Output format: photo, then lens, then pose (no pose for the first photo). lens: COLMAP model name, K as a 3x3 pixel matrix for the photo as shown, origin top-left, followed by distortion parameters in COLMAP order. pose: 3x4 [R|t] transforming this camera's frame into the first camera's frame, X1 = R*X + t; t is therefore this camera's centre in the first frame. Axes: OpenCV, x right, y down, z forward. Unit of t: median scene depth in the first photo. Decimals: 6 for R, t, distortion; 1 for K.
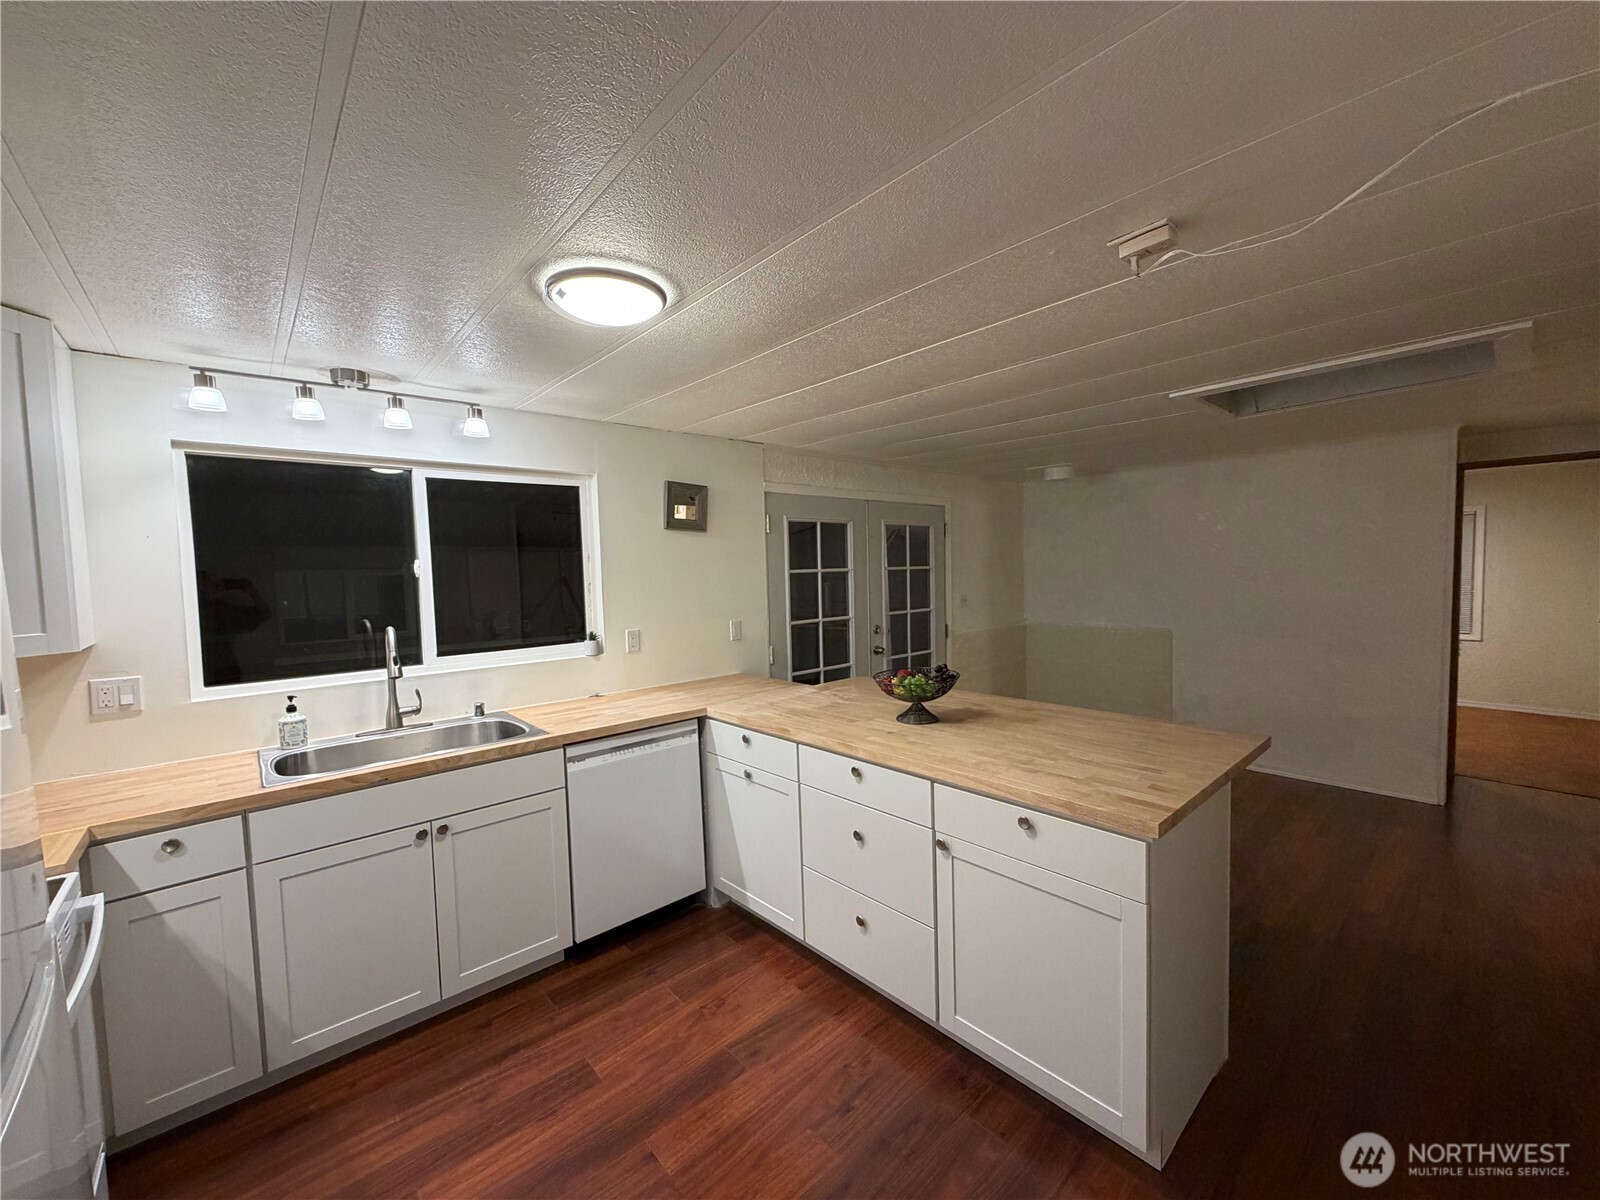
lens RADIAL K [[637.9, 0, 795.4], [0, 637.9, 603.0], [0, 0, 1]] dist [0.000110, -0.000080]
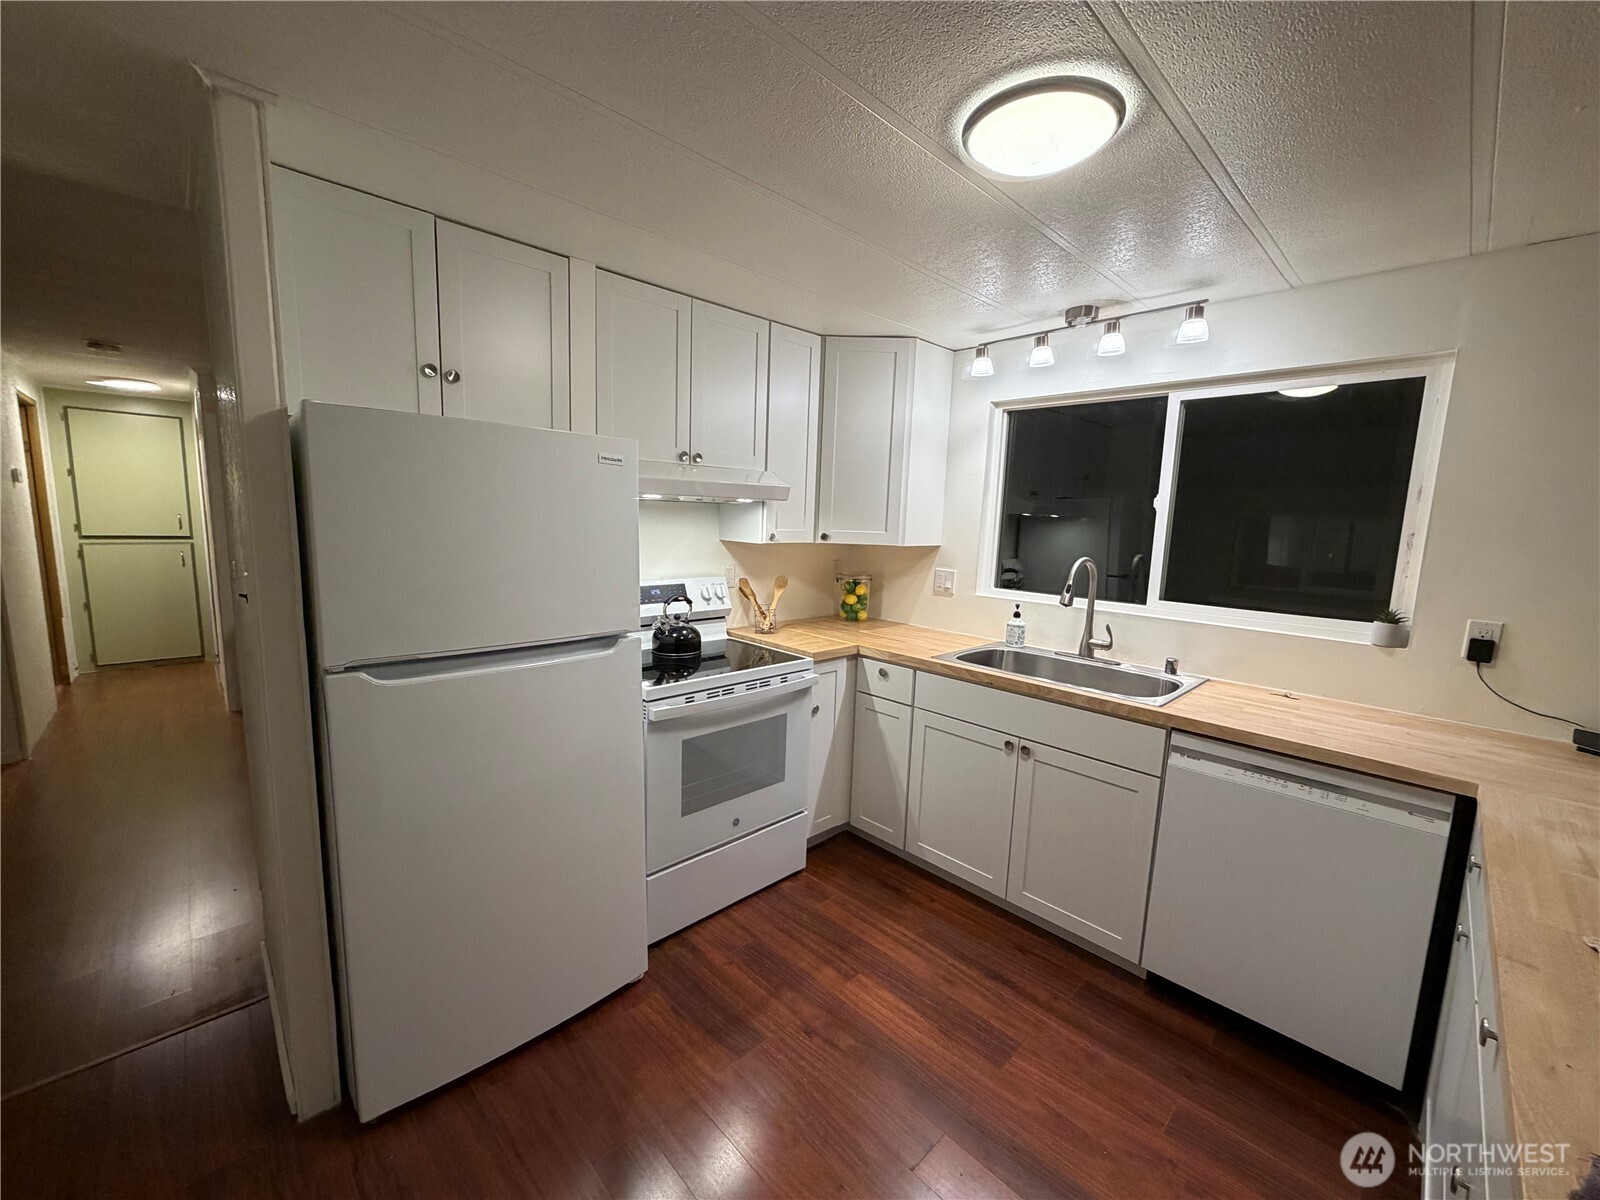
lens RADIAL K [[637.9, 0, 795.4], [0, 637.9, 603.0], [0, 0, 1]] dist [0.000110, -0.000080]
pose [[0.041069, 0.165118, -0.985418, 0.364720], [-0.090024, 0.982851, 0.160936, -0.013667], [0.995092, 0.082102, 0.055229, 0.475817]]
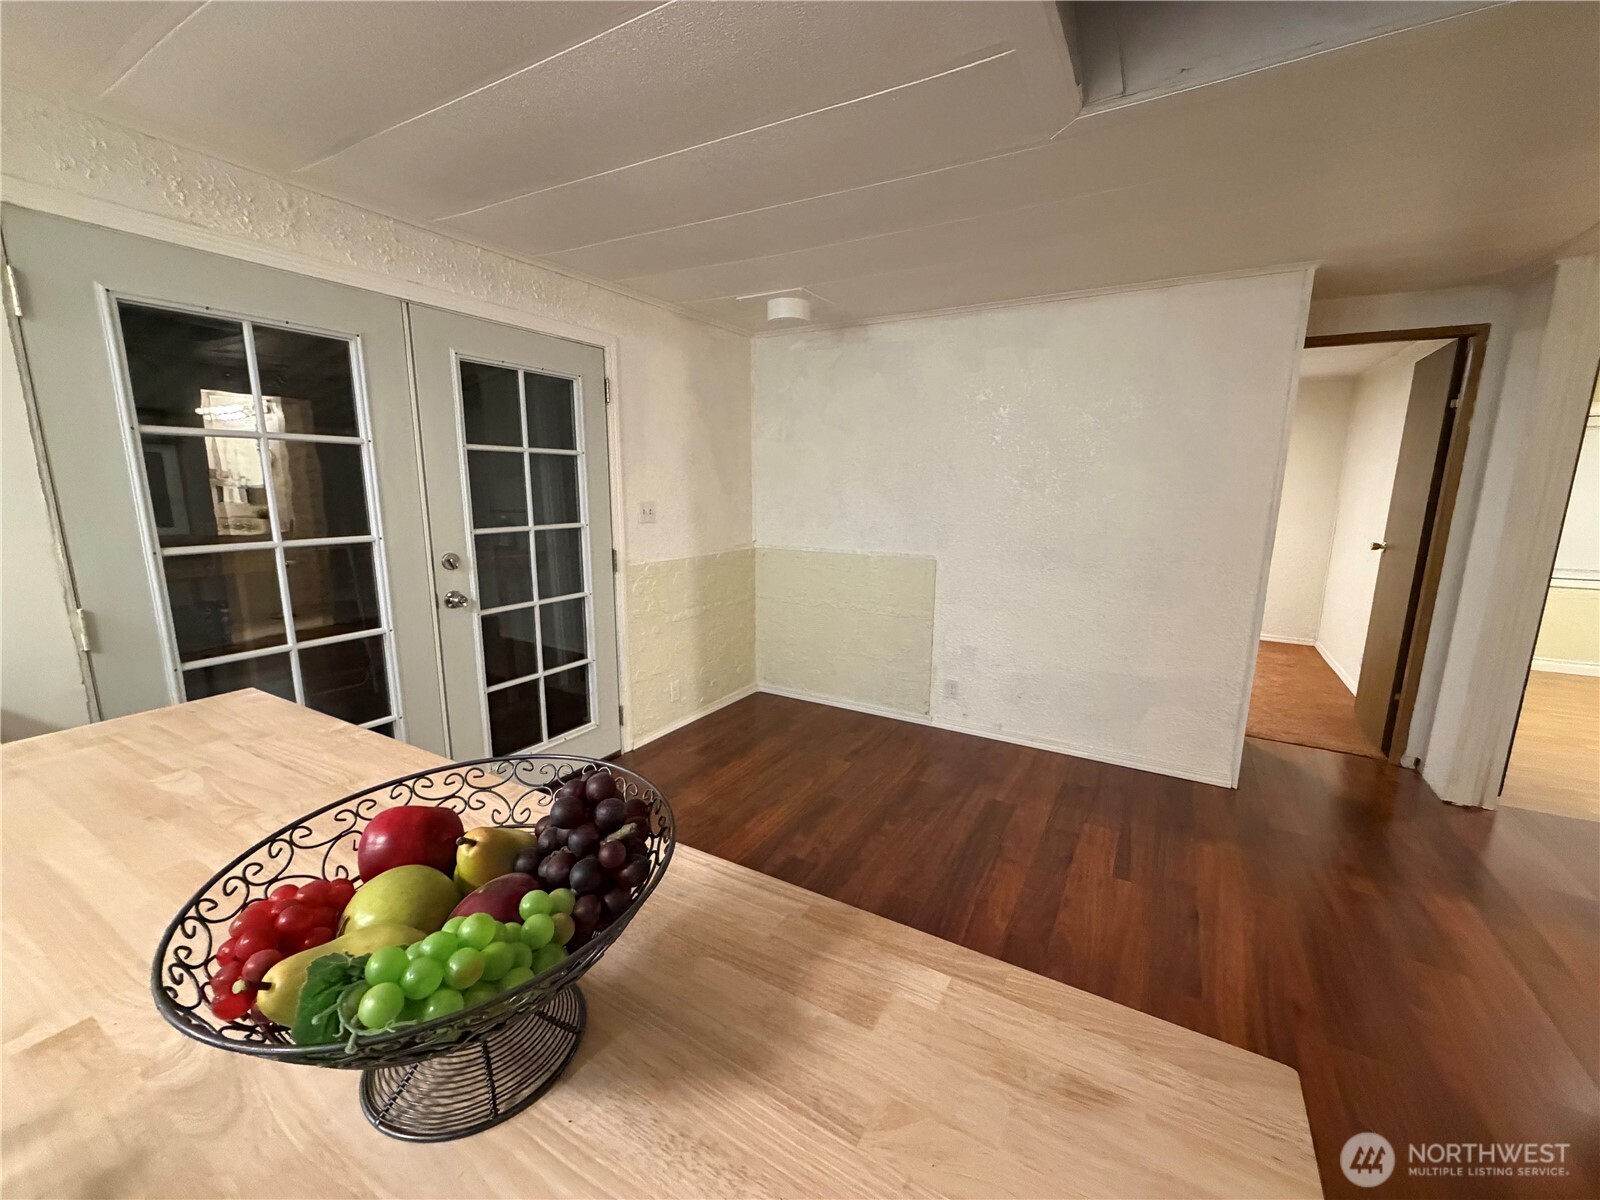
lens RADIAL K [[637.9, 0, 795.4], [0, 637.9, 603.0], [0, 0, 1]] dist [0.000110, -0.000080]
pose [[0.949855, -0.026239, 0.311588, 0.430709], [-0.014232, 0.991813, 0.126907, 0.008062], [-0.312366, -0.124978, 0.941705, 0.736539]]
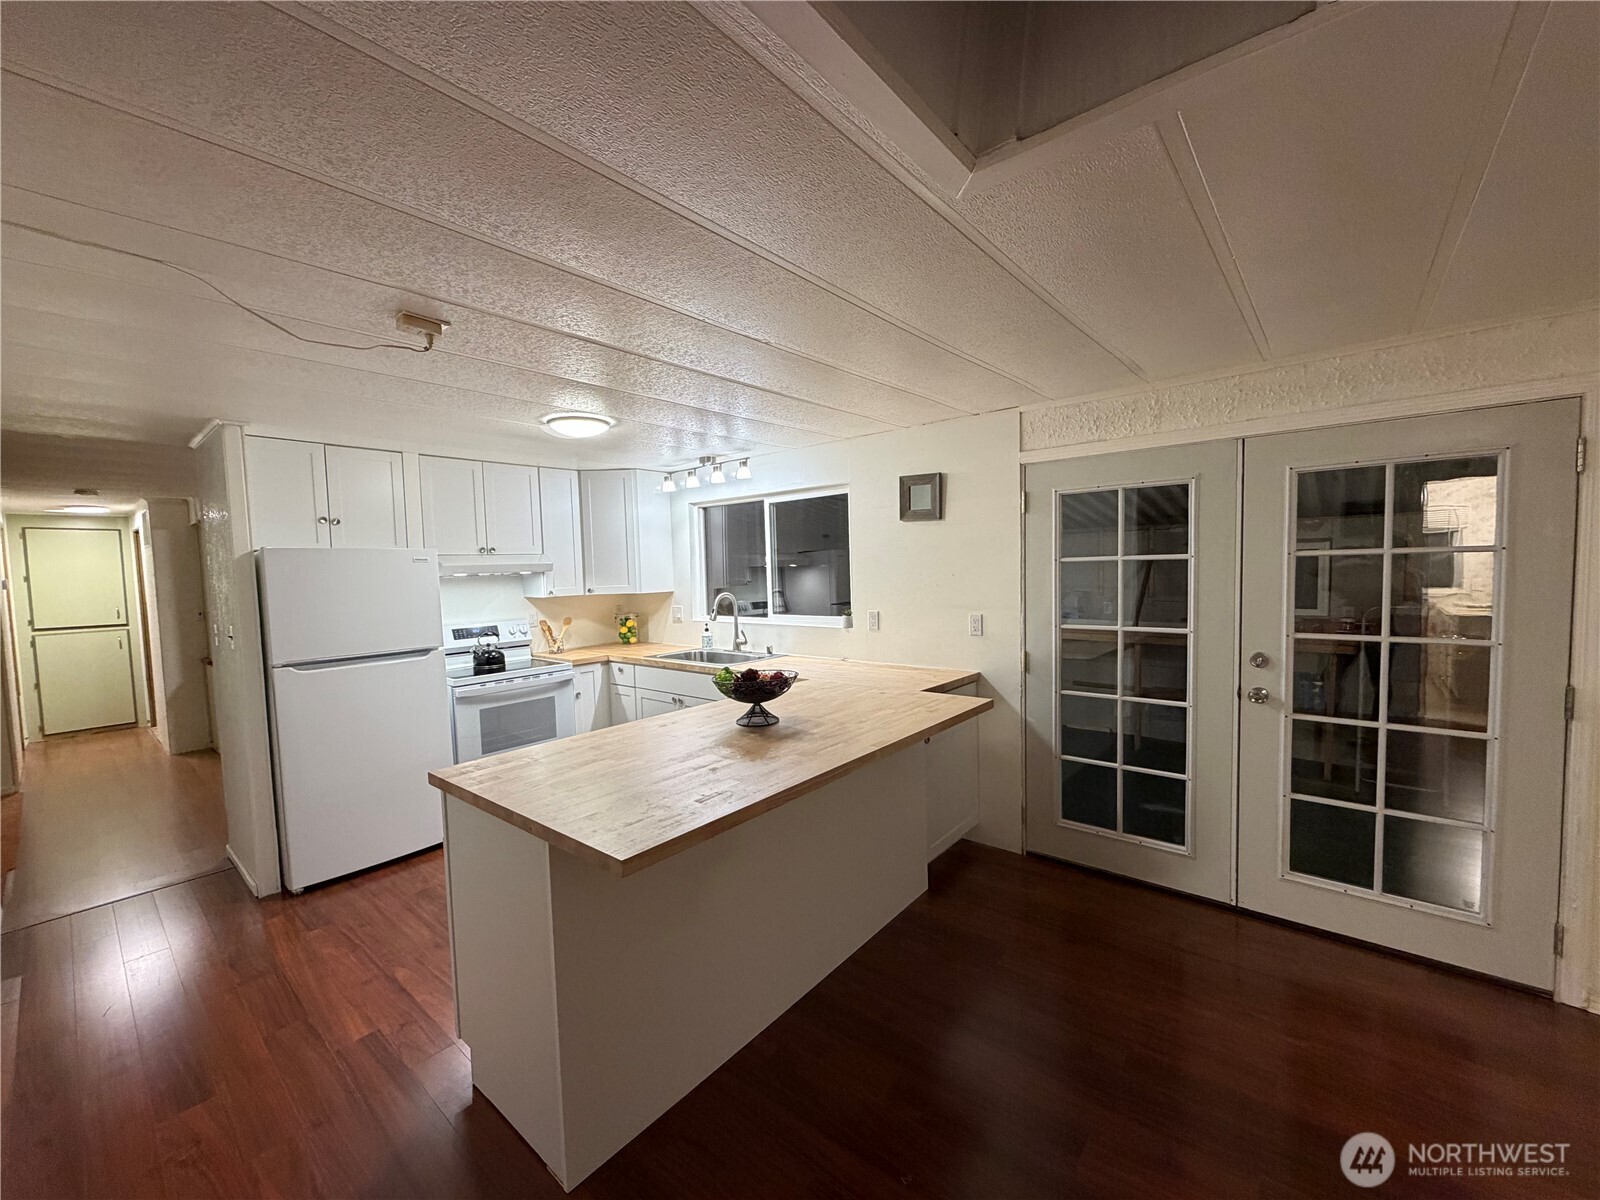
lens RADIAL K [[637.9, 0, 795.4], [0, 637.9, 603.0], [0, 0, 1]] dist [0.000110, -0.000080]
pose [[0.144041, 0.078179, -0.986479, 1.157237], [-0.029705, 0.996767, 0.074657, -0.073139], [0.989126, 0.018549, 0.145898, 0.917424]]
